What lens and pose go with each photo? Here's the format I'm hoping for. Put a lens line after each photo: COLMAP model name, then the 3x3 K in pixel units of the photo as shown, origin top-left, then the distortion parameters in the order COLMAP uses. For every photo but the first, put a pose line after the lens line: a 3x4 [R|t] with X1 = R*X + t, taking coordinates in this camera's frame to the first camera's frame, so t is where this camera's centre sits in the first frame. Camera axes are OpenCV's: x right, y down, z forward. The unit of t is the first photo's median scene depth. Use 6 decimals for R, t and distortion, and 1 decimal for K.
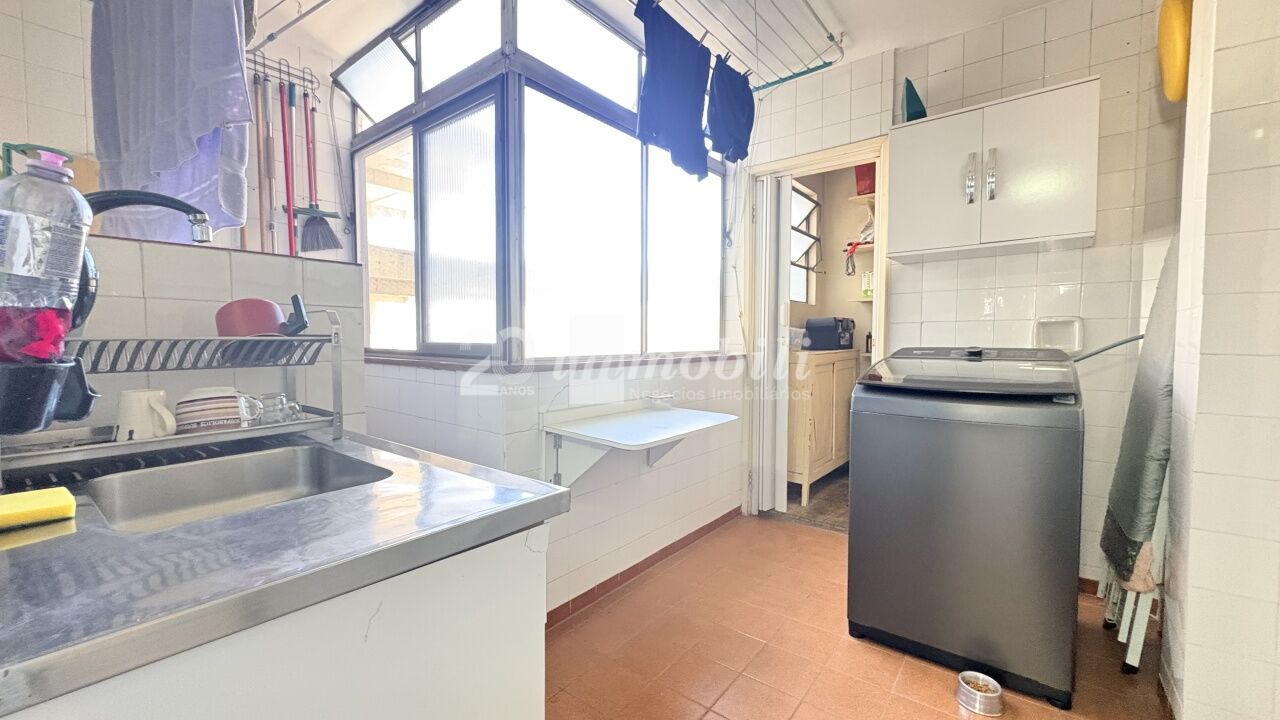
lens RADIAL K [[510.1, 0, 640.0], [0, 510.1, 362.5], [0, 0, 1]] dist [0.002115, -0.000133]
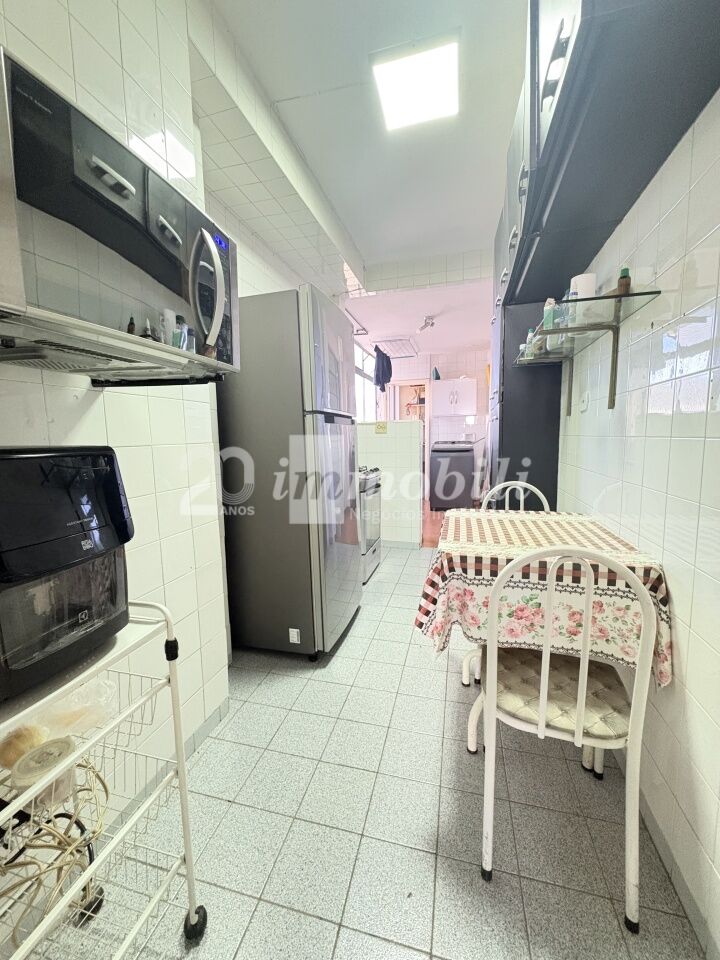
lens RADIAL K [[381.6, 0, 361.3], [0, 381.6, 478.0], [0, 0, 1]] dist [0.002234, -0.000462]
pose [[0.912734, -0.057921, 0.404427, -1.184597], [0.034891, 0.997334, 0.064092, 0.043459], [-0.407061, -0.044389, 0.912322, -1.403409]]
